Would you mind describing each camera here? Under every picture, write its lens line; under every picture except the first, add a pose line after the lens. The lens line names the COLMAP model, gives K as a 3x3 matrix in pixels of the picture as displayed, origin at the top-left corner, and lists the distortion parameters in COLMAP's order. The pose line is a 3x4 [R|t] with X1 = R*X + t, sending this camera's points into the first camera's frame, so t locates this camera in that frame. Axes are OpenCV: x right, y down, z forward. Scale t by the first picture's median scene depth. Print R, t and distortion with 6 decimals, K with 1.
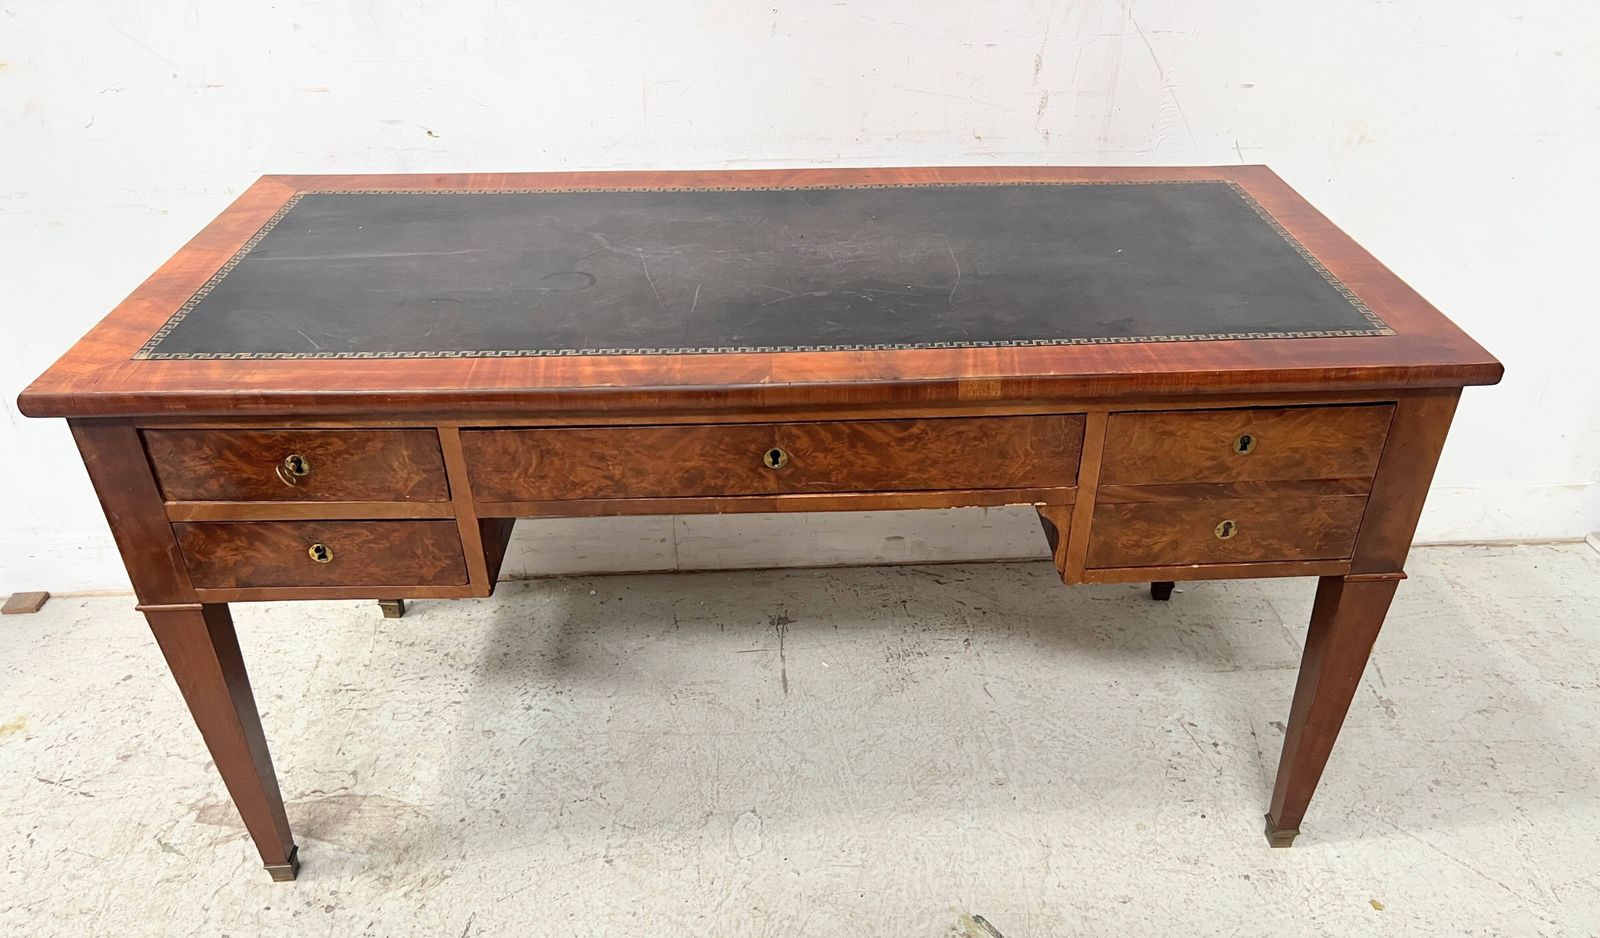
lens RADIAL K [[1206.6, 0, 810.8], [0, 1206.6, 590.6], [0, 0, 1]] dist [0.046839, -0.049972]
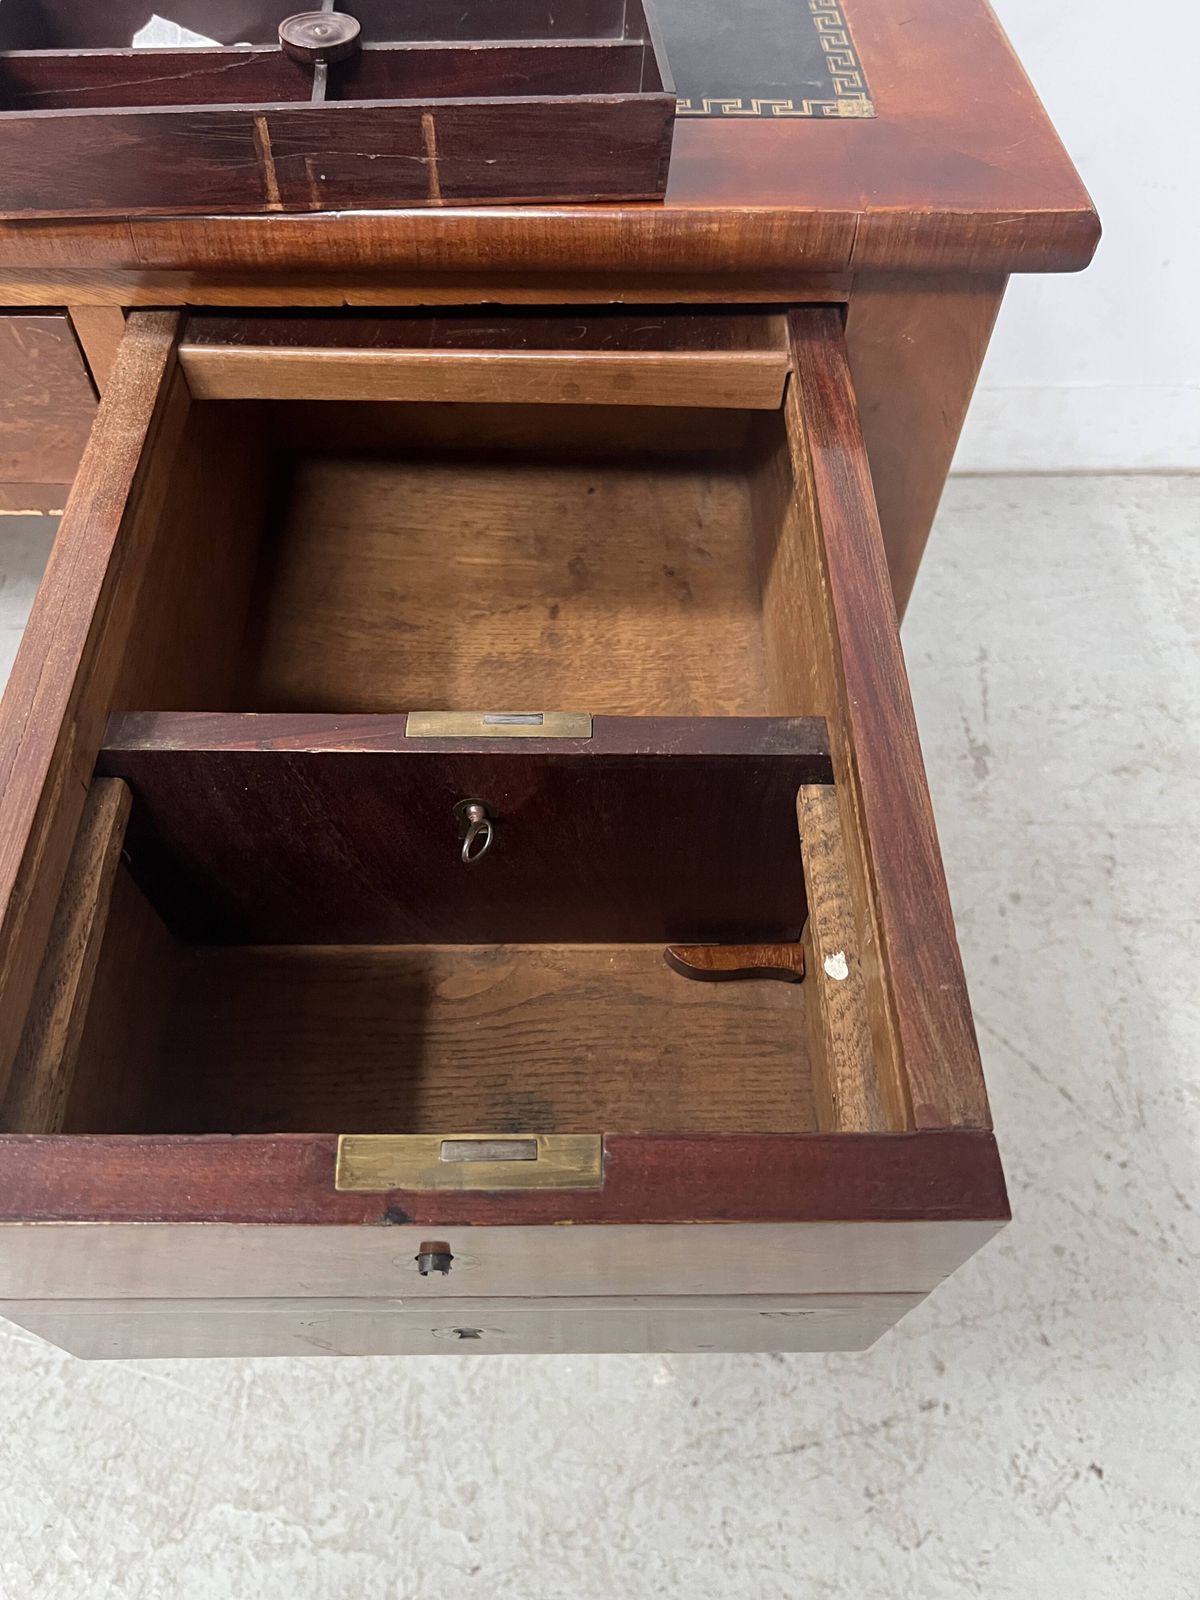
lens RADIAL K [[1226.4, 0, 589.1], [0, 1226.4, 801.3], [0, 0, 1]] dist [0.006184, -0.003869]
pose [[0.999515, 0.030508, 0.006246, 0.306402], [-0.030932, 0.949386, 0.312584, -0.094462], [0.003607, -0.312626, 0.949870, 0.431267]]
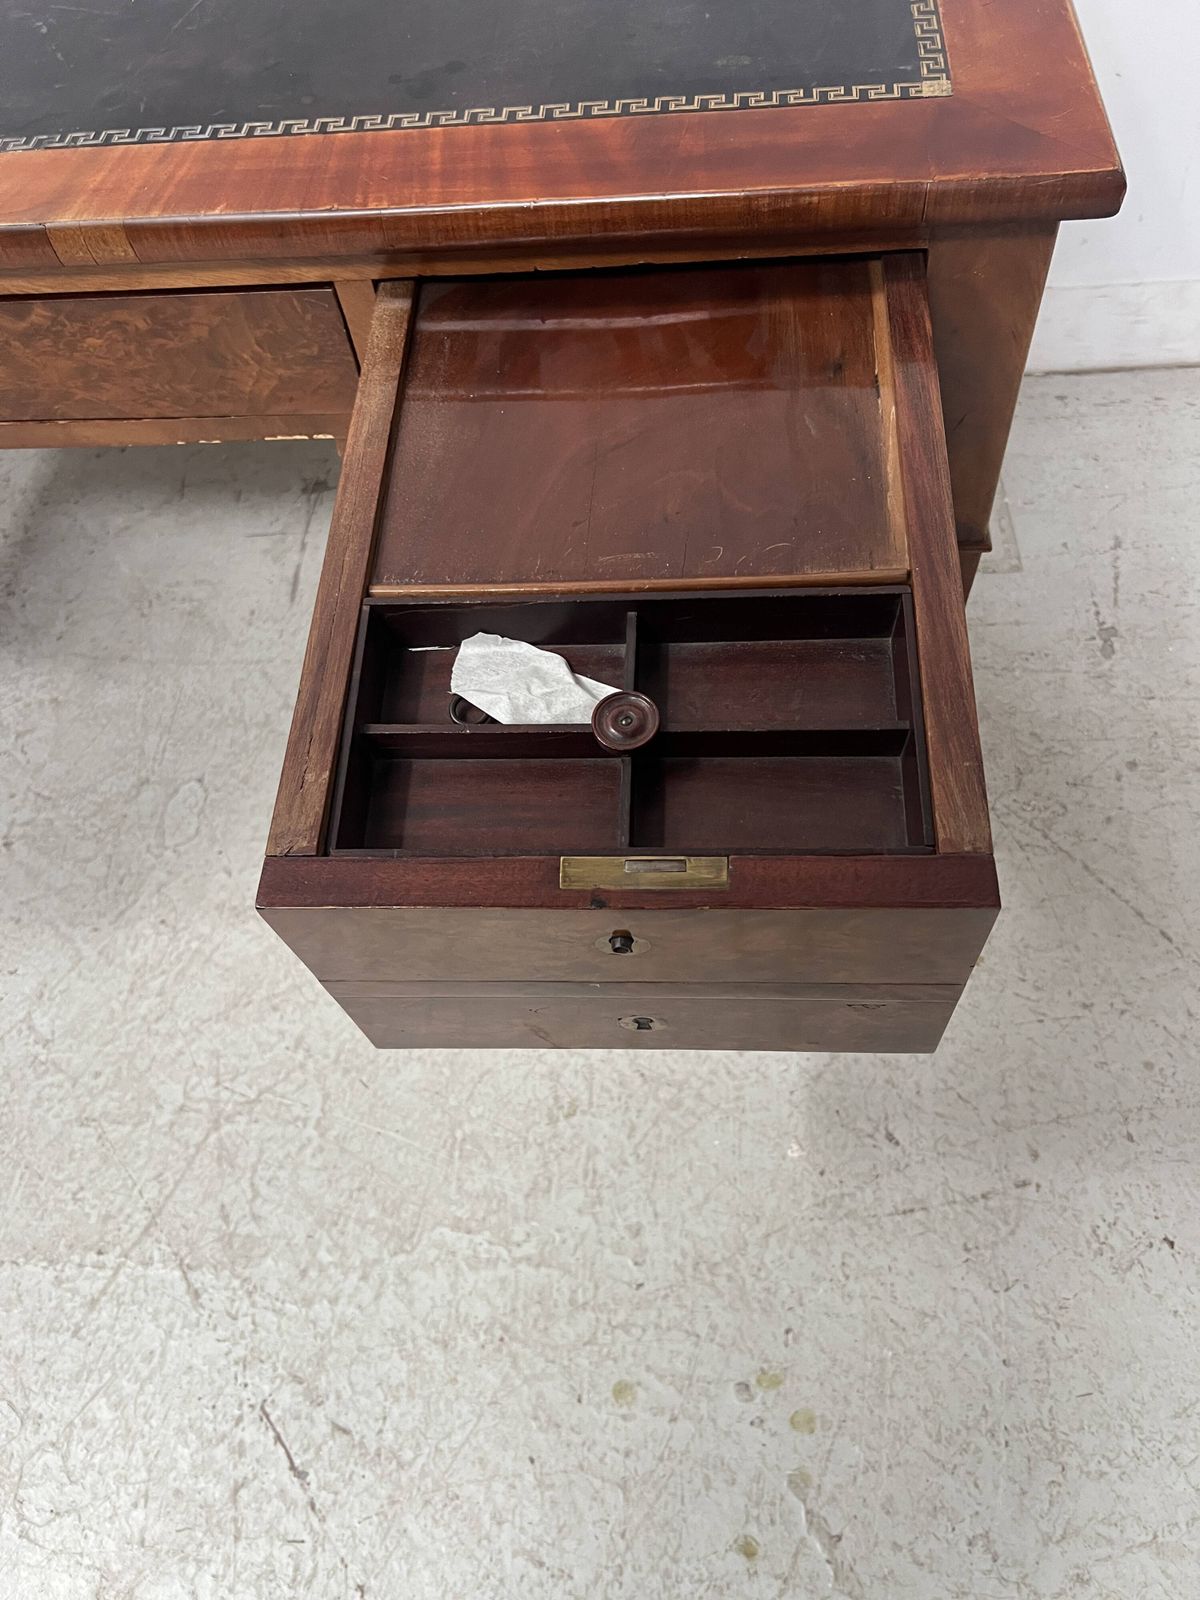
lens RADIAL K [[1218.8, 0, 611.9], [0, 1218.8, 799.2], [0, 0, 1]] dist [0.035731, -0.041336]
pose [[0.992519, 0.037600, -0.116158, 0.322020], [0.009582, 0.924473, 0.381128, -0.107037], [0.121716, -0.379390, 0.917196, 0.327444]]
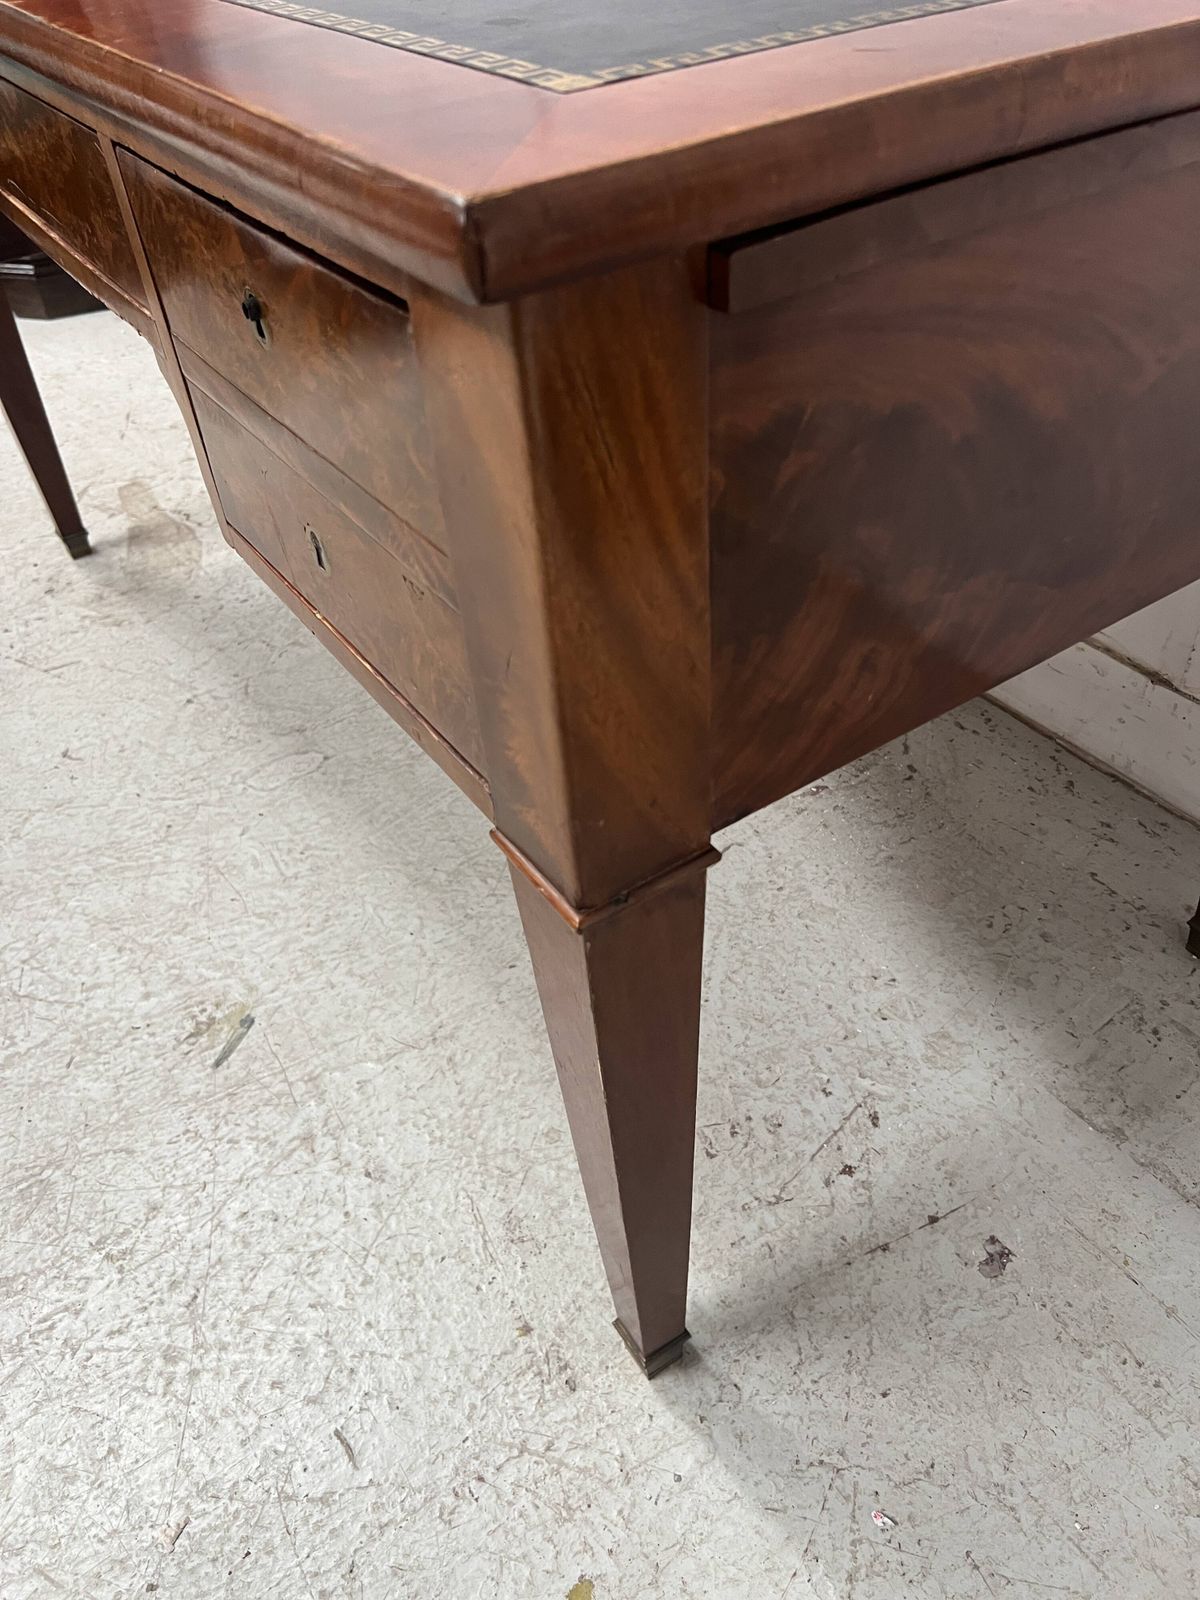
lens RADIAL K [[1218.8, 0, 611.9], [0, 1218.8, 799.2], [0, 0, 1]] dist [0.035731, -0.041336]
pose [[0.527388, 0.541283, -0.654885, 0.590544], [-0.444035, 0.832747, 0.330704, -0.133407], [0.724358, 0.116382, 0.679530, 0.649698]]
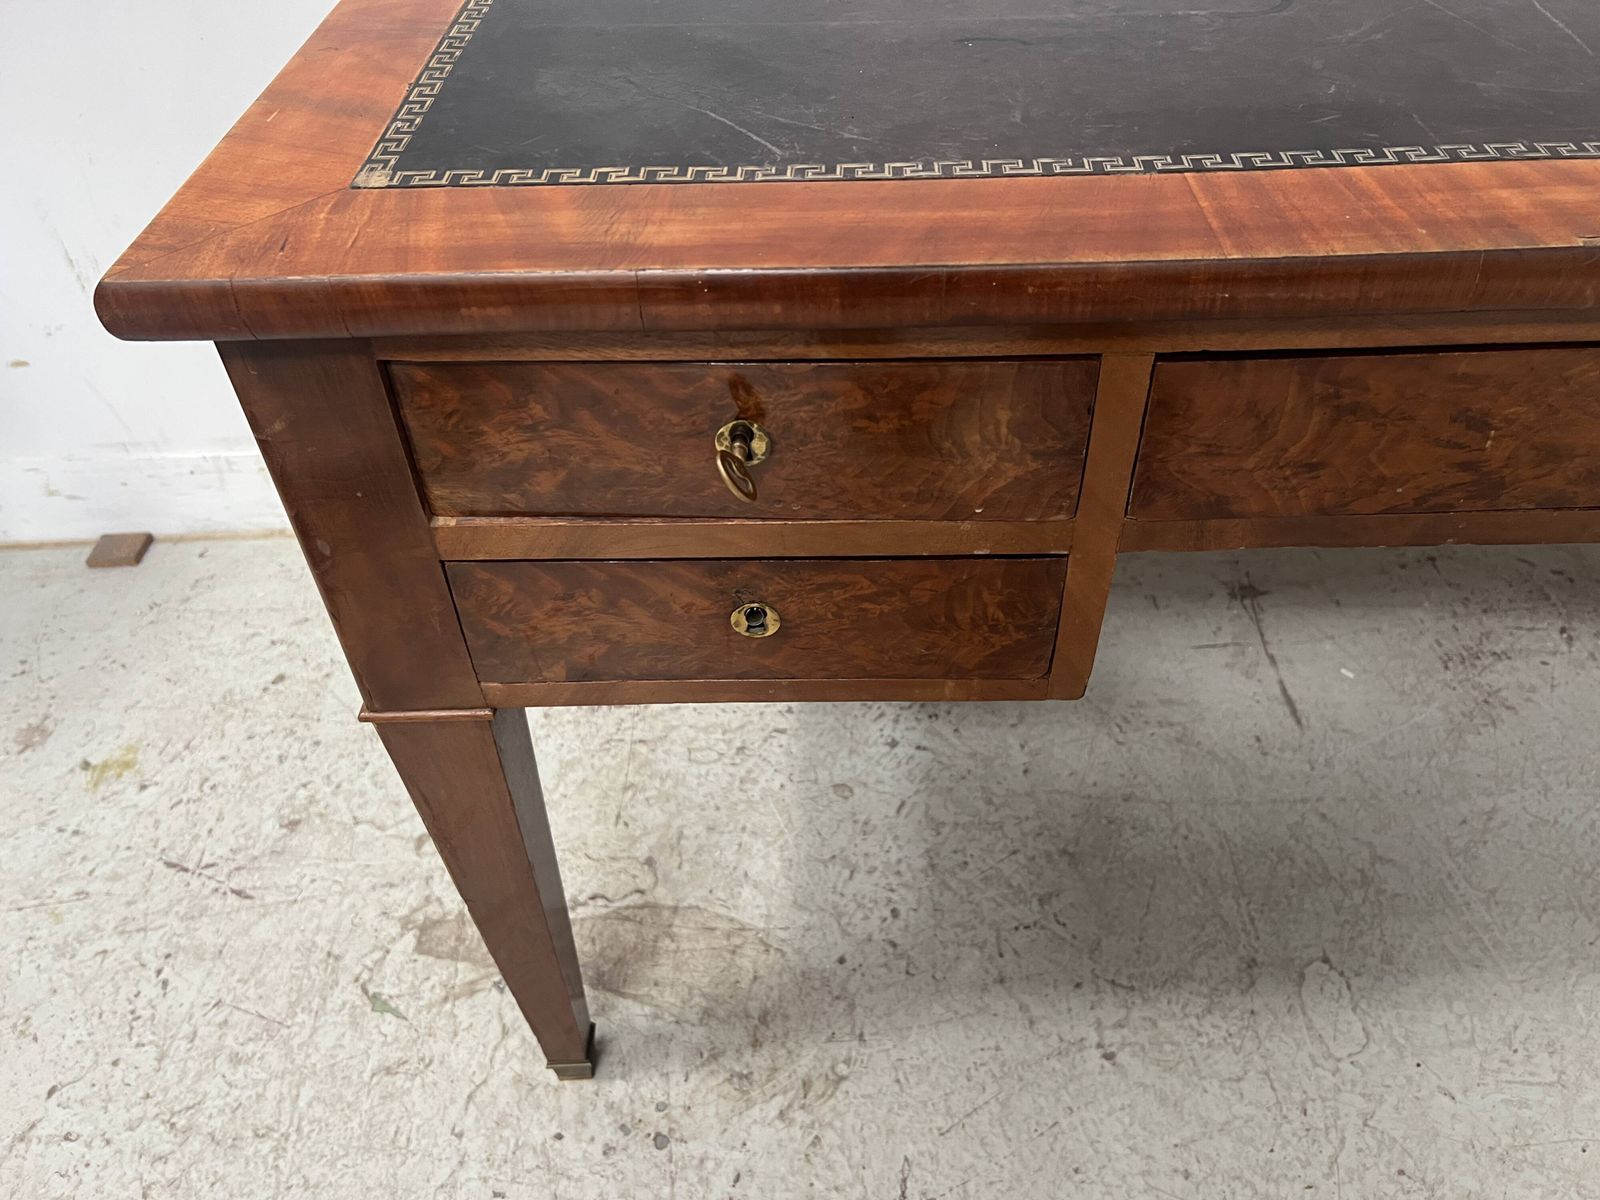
lens RADIAL K [[1210.0, 0, 806.4], [0, 1210.0, 587.0], [0, 0, 1]] dist [0.053334, -0.069180]
pose [[0.998511, 0.010016, -0.053626, -0.287892], [-0.002615, 0.990659, 0.136334, -0.084780], [0.054491, -0.135991, 0.989210, 0.439910]]
